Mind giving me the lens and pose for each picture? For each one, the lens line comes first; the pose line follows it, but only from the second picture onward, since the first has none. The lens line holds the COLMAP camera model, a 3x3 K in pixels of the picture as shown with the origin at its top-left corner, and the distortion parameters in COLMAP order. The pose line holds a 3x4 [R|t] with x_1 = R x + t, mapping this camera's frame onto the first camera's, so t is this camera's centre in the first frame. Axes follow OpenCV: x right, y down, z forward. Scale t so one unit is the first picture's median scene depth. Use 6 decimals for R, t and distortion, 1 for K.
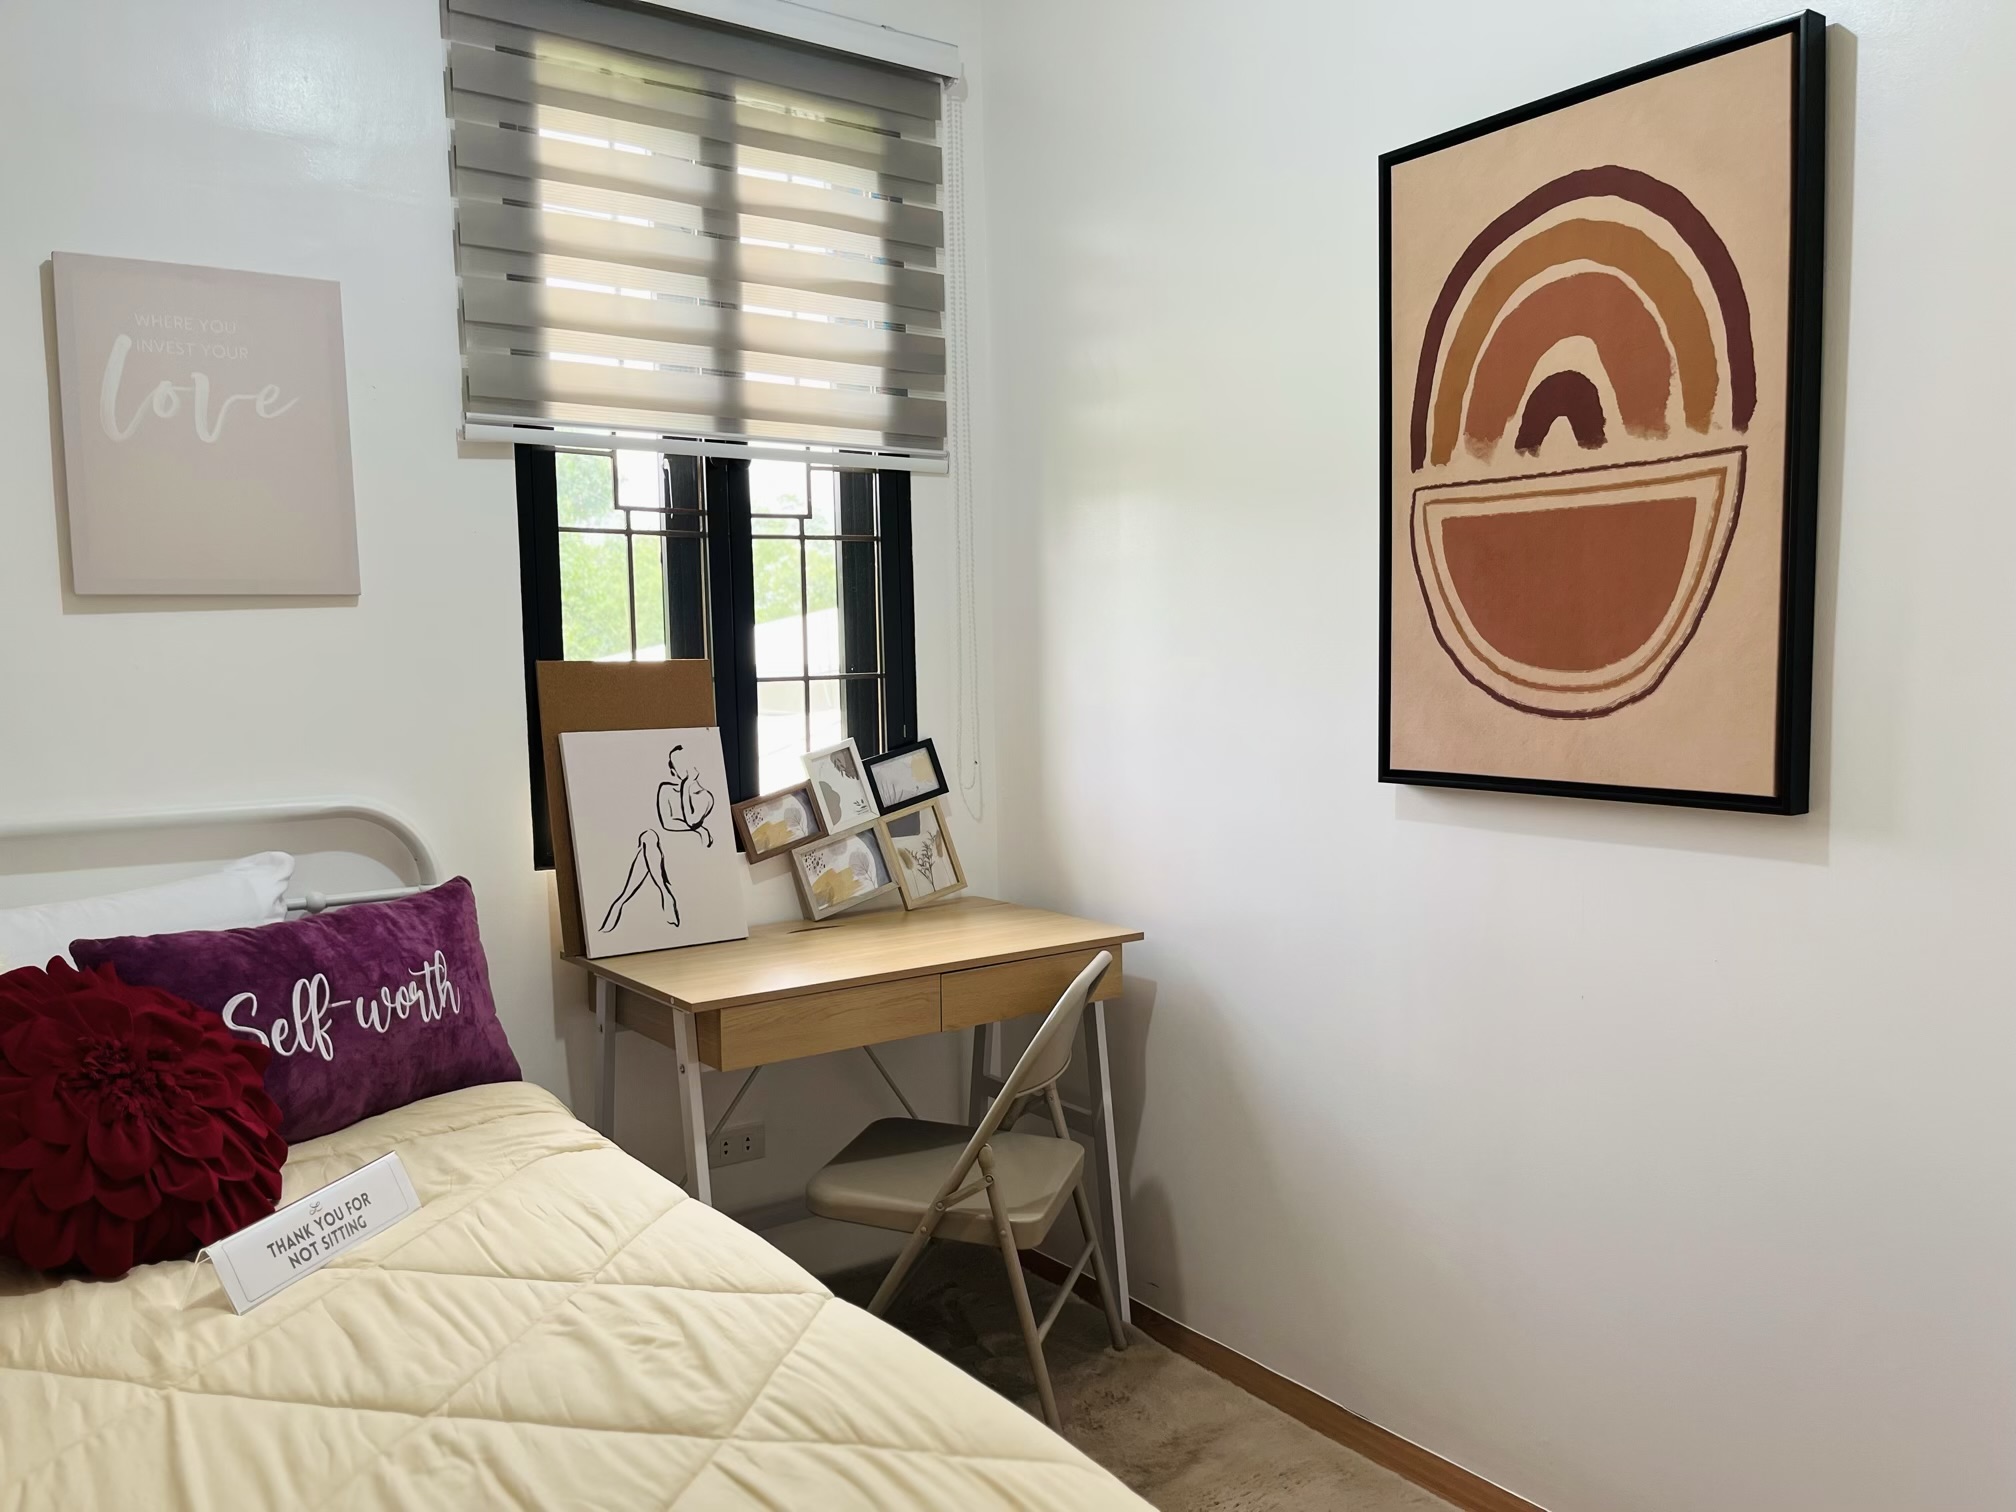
lens RADIAL K [[1523.8, 0, 1008.5], [0, 1523.8, 765.2], [0, 0, 1]] dist [0.058416, -0.088883]
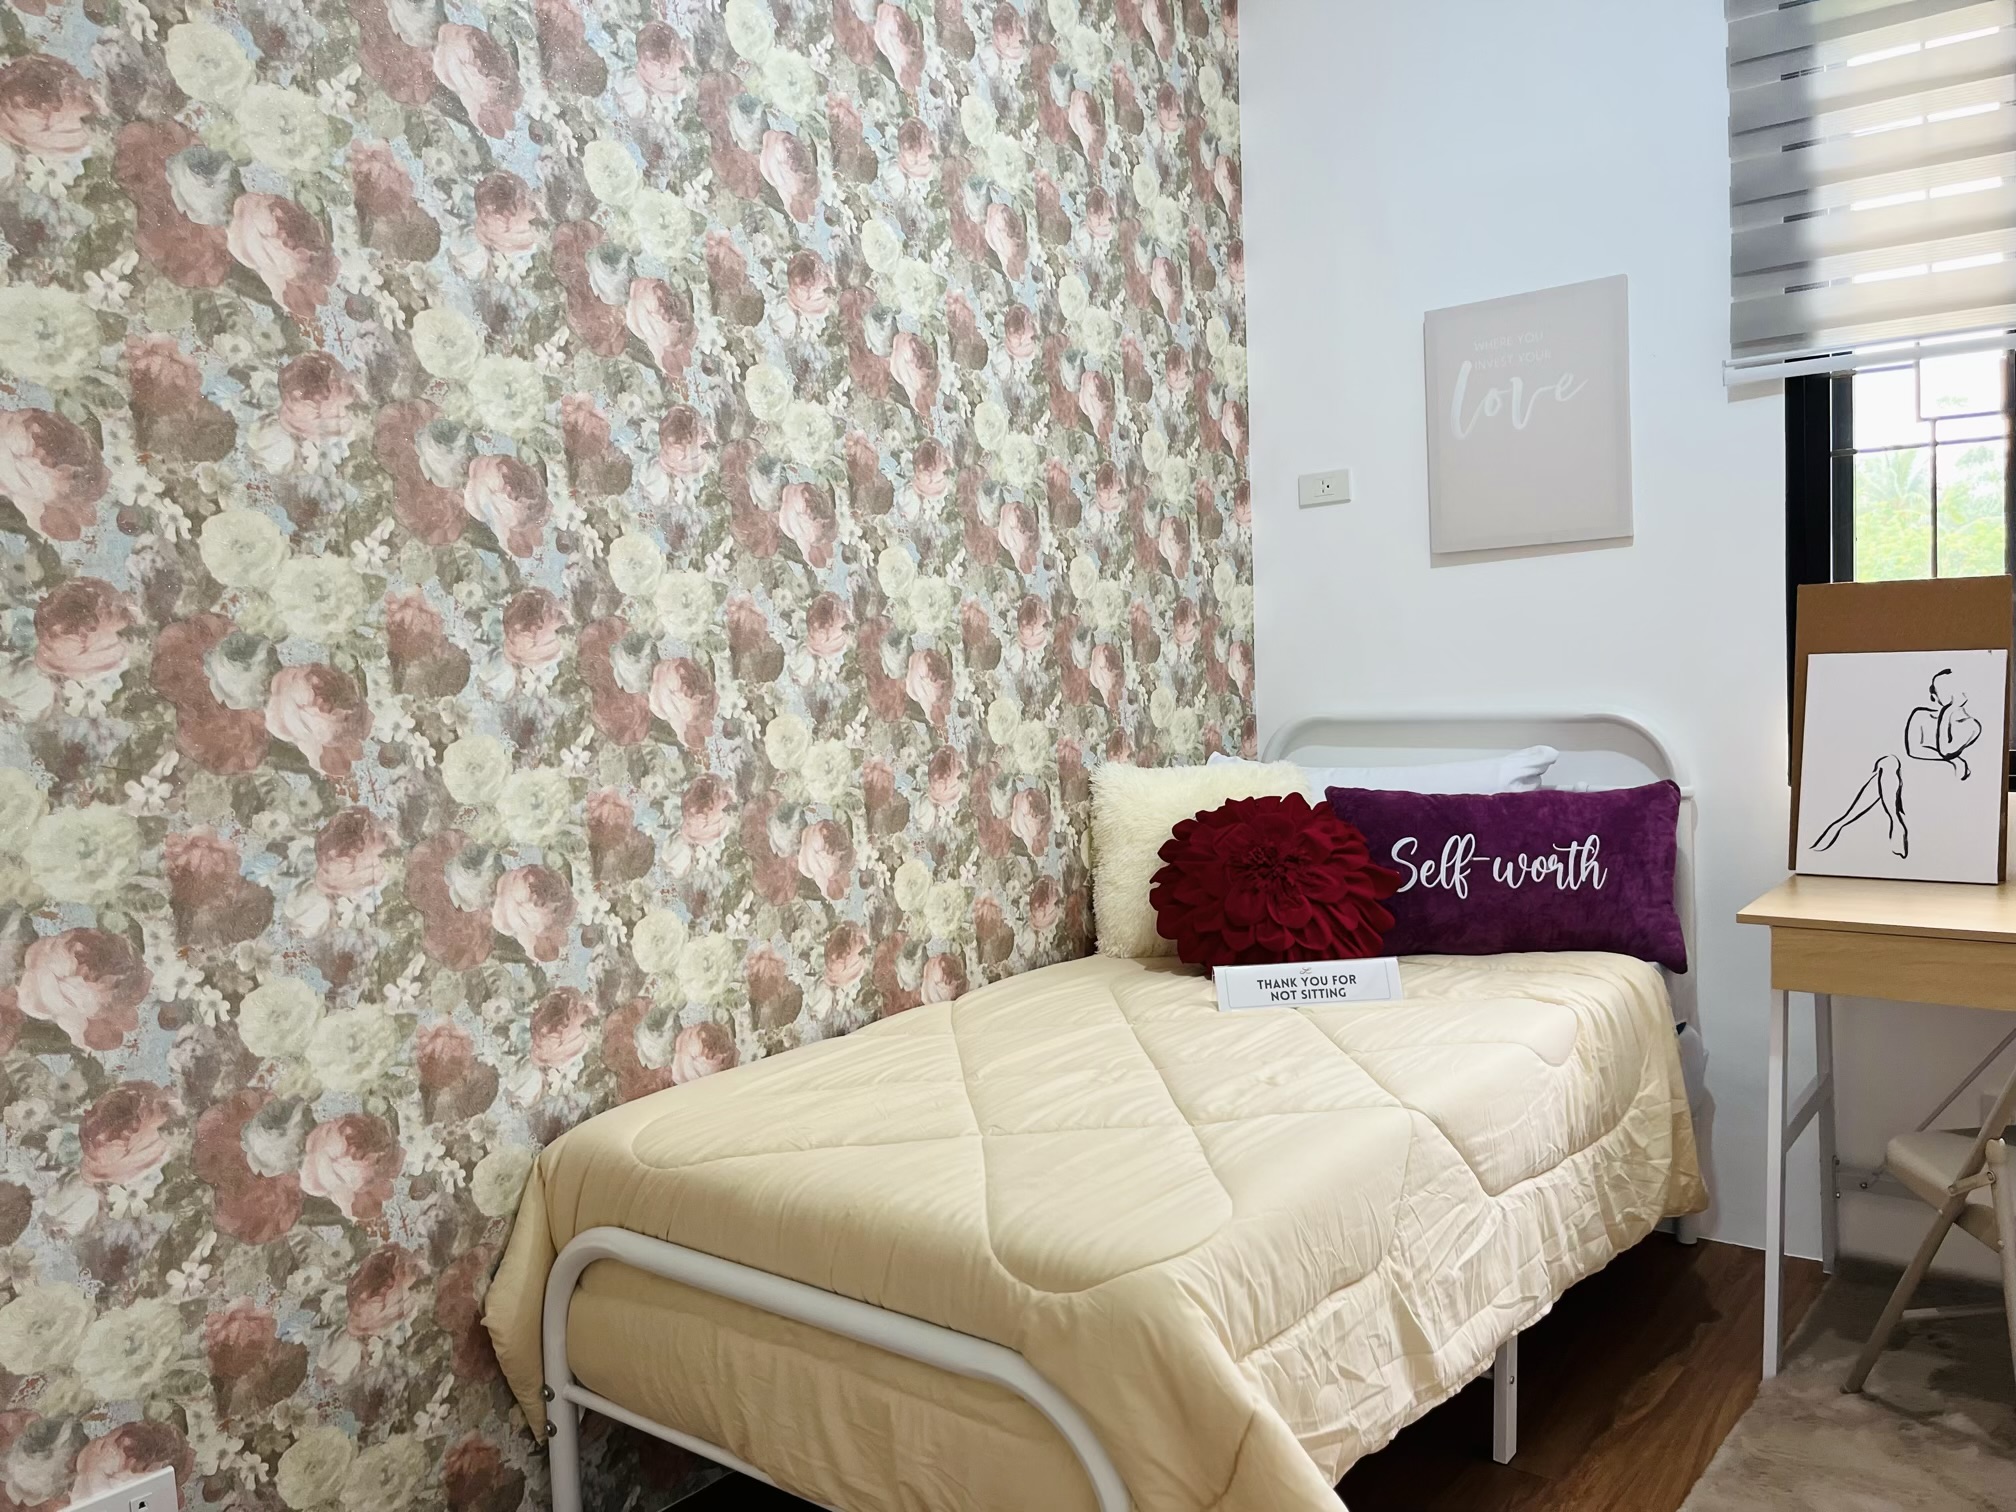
lens RADIAL K [[1523.8, 0, 1008.0], [0, 1523.8, 753.7], [0, 0, 1]] dist [0.058416, -0.088883]
pose [[0.280150, 0.072551, -0.957211, 0.631893], [-0.027834, 0.997335, 0.067446, -0.010635], [0.959553, 0.007748, 0.281422, 0.218244]]
